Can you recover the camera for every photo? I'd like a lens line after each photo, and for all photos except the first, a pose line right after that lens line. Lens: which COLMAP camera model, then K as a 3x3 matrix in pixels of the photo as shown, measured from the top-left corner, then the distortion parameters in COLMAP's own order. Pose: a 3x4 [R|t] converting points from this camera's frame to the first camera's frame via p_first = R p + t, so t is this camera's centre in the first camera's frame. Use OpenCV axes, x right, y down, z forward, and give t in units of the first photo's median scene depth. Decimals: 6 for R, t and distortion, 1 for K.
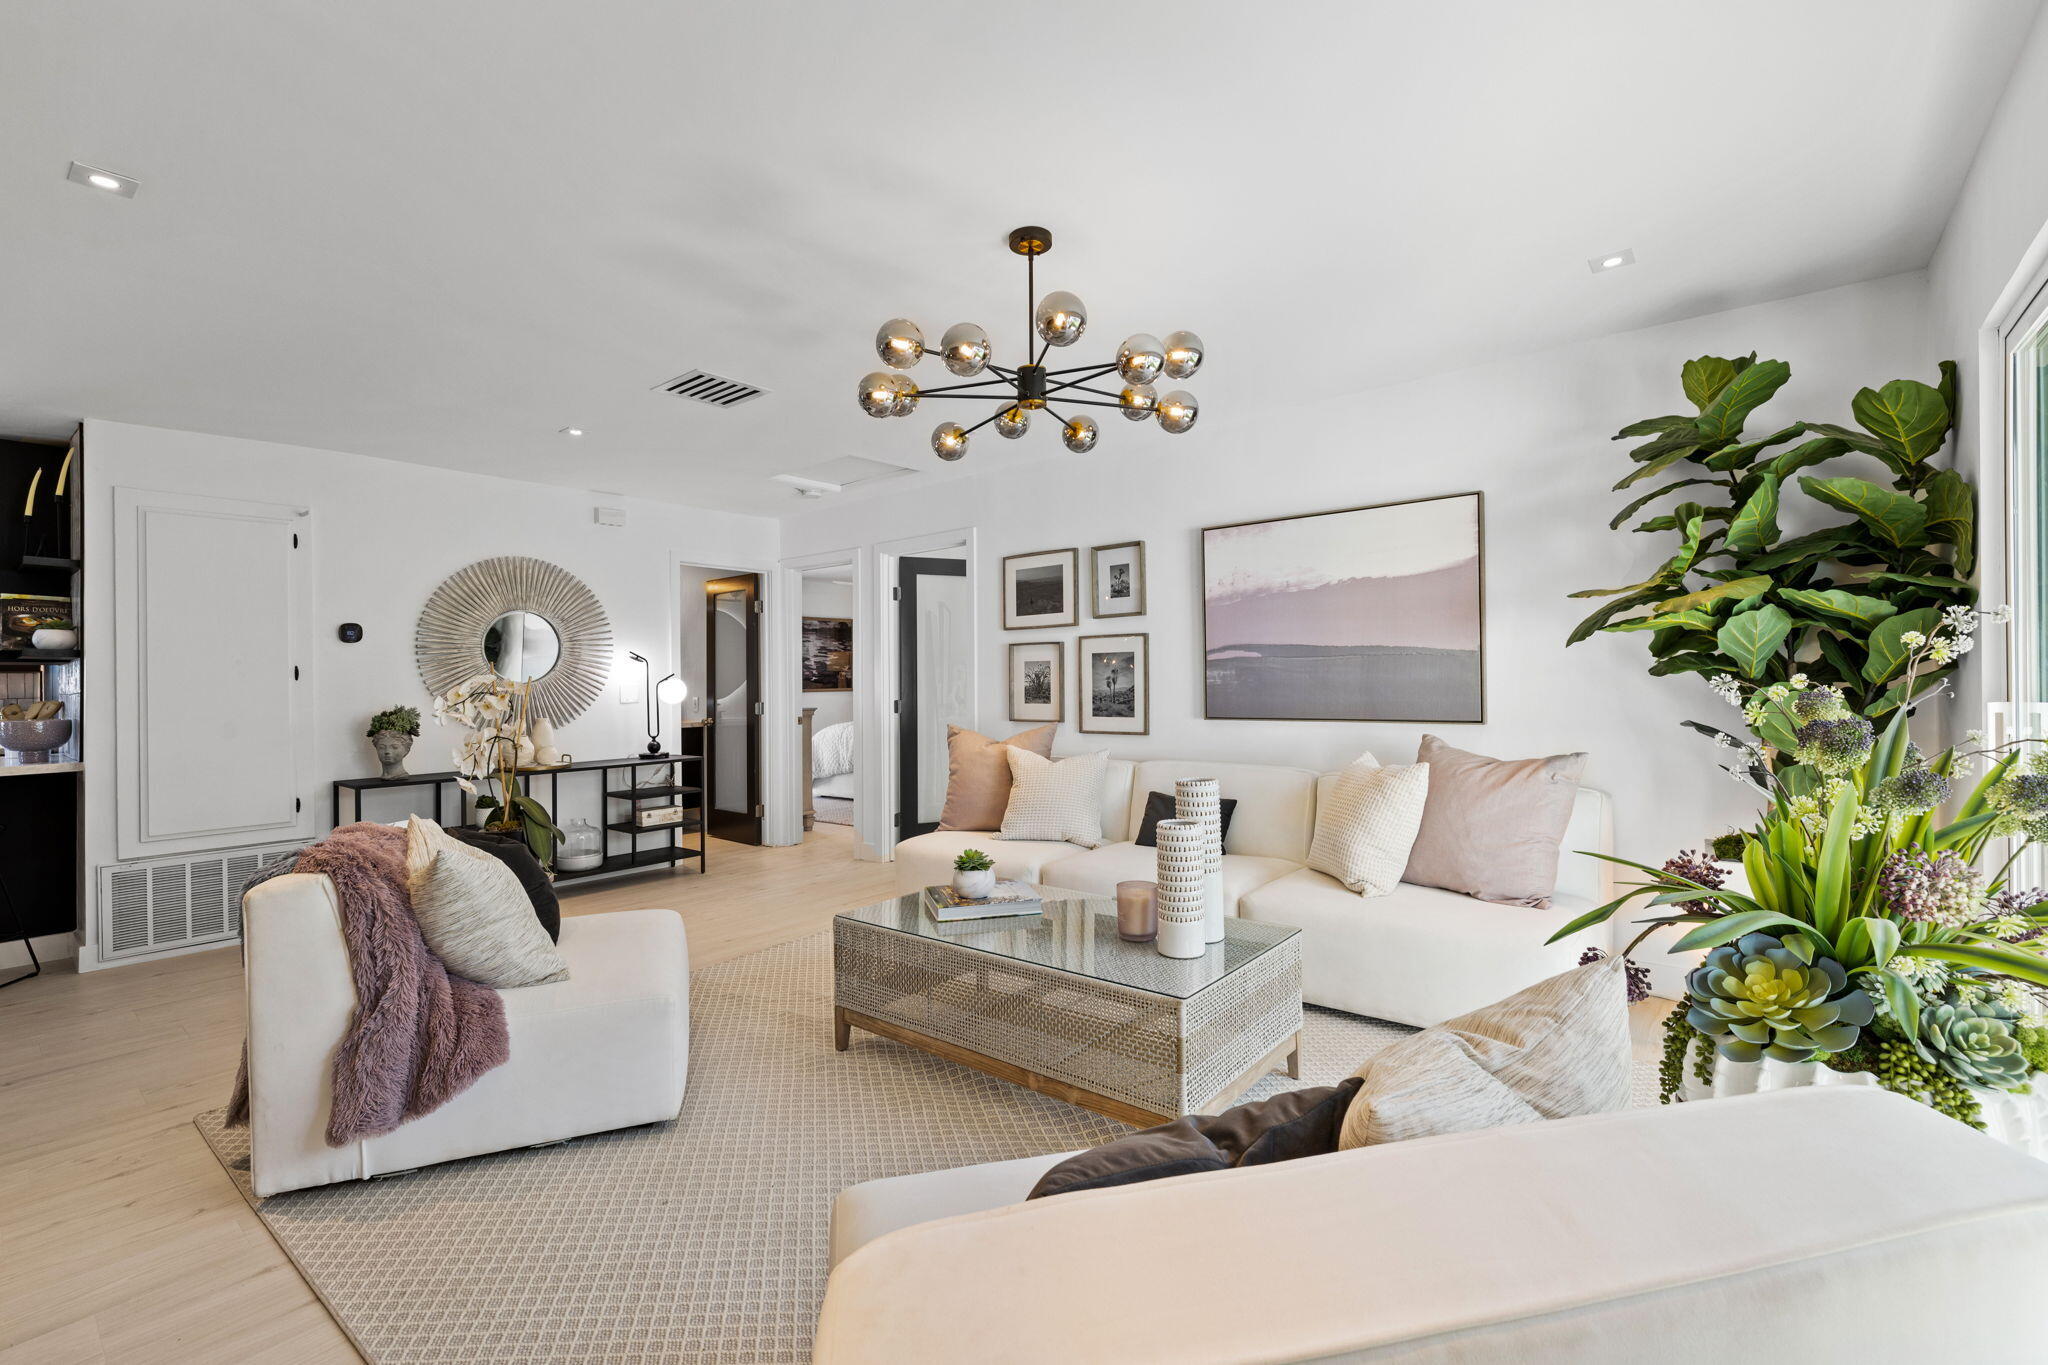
lens RADIAL K [[881.3, 0, 1029.5], [0, 881.3, 691.6], [0, 0, 1]] dist [-0.000283, -0.000226]
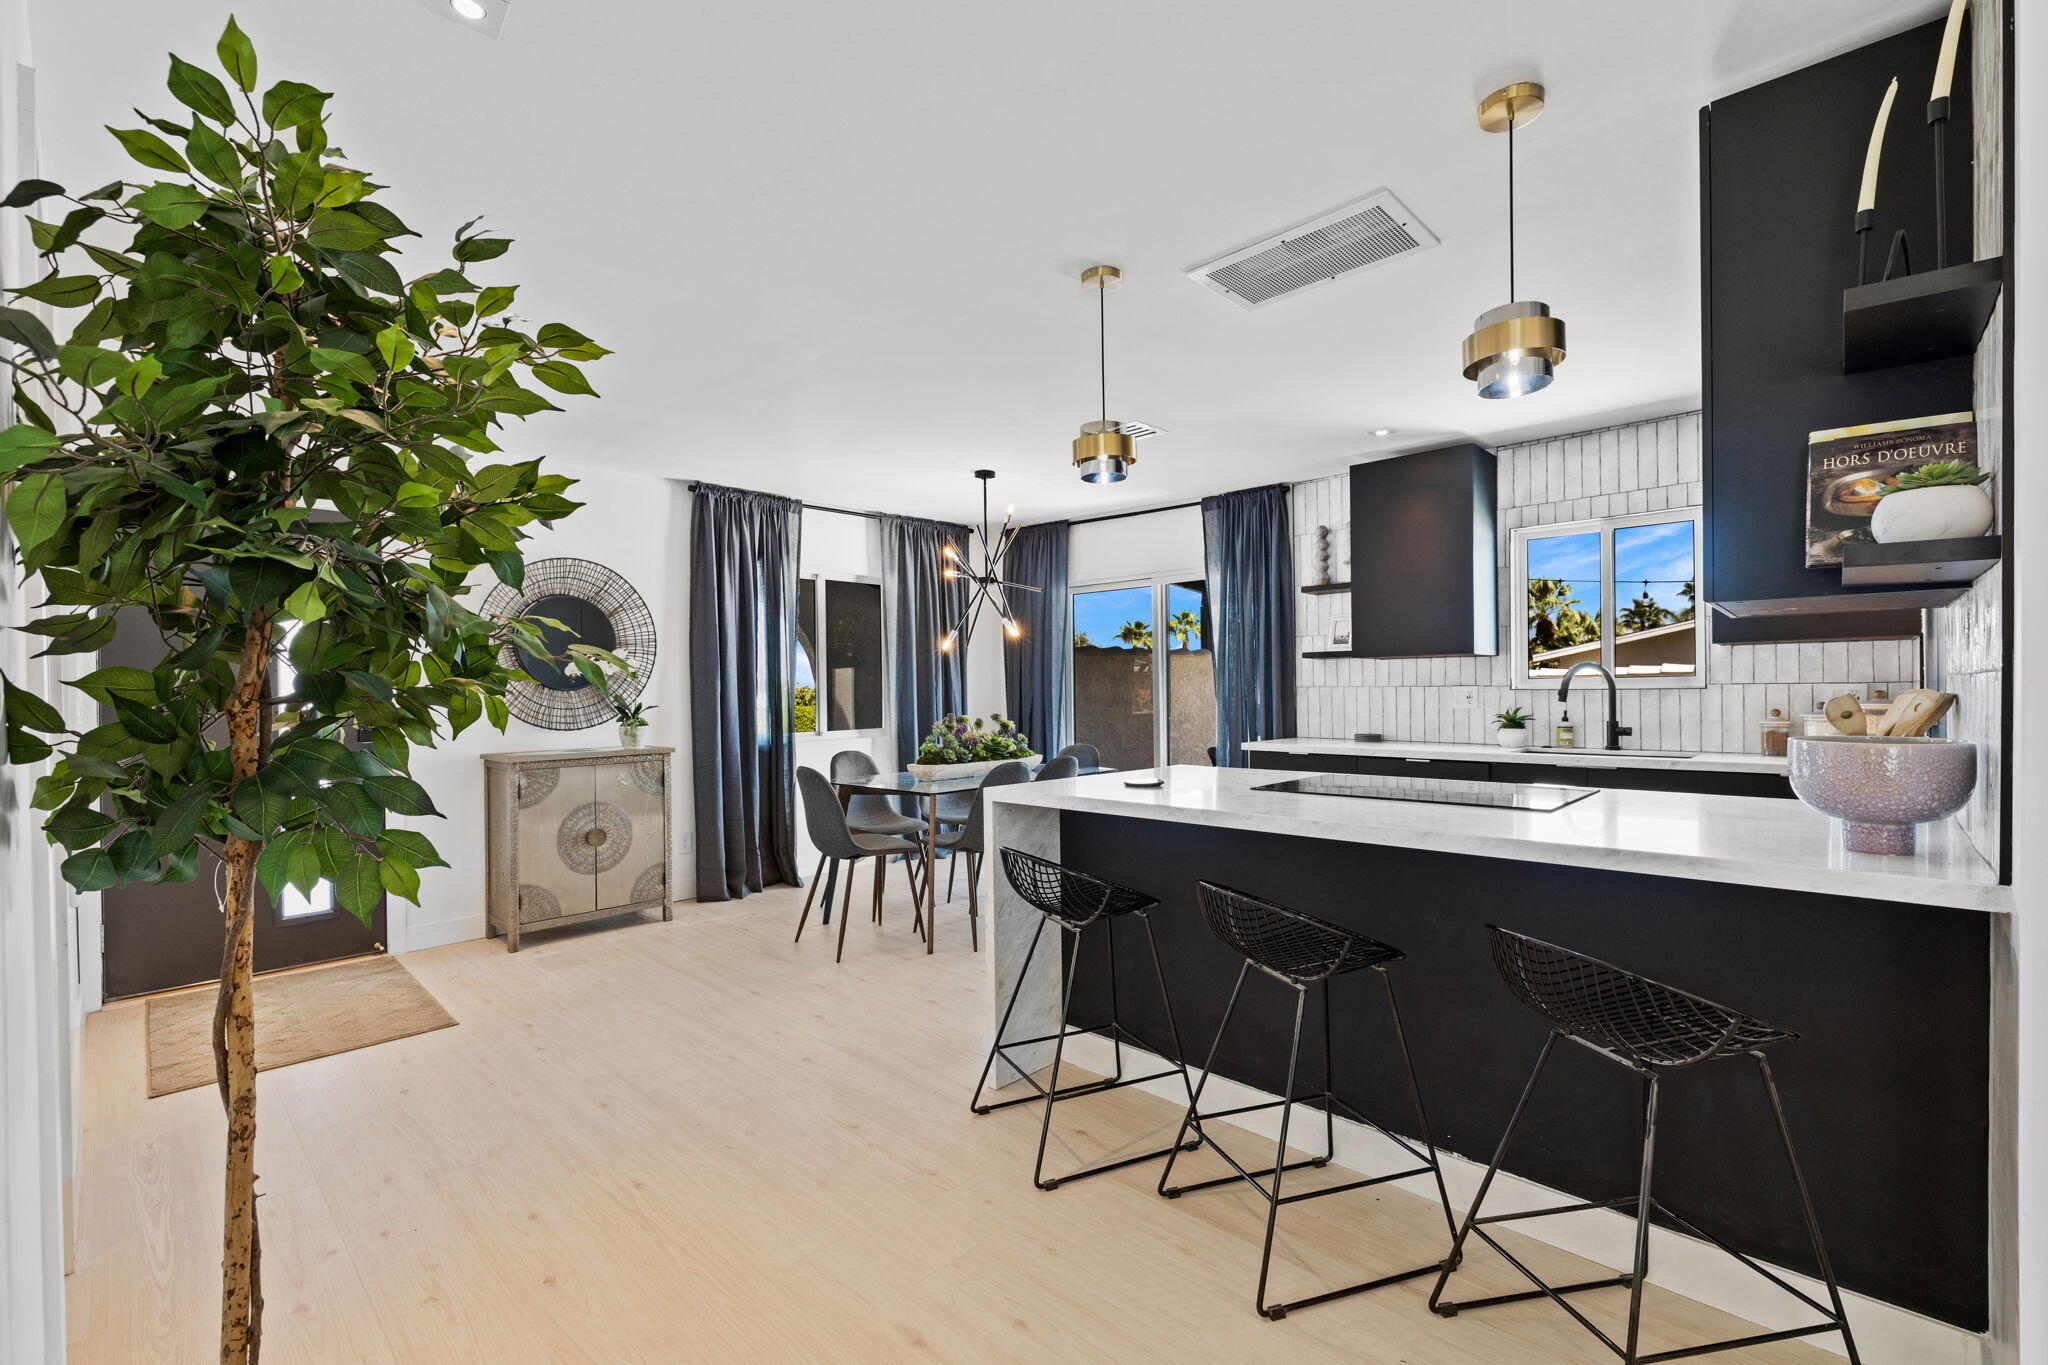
lens RADIAL K [[881.3, 0, 1029.5], [0, 881.3, 691.6], [0, 0, 1]] dist [-0.000283, -0.000226]
pose [[-0.076242, 0.006476, -0.997068, -0.717879], [0.005693, 0.999965, 0.006059, 0.007996], [0.997073, -0.005214, -0.076276, 0.658734]]
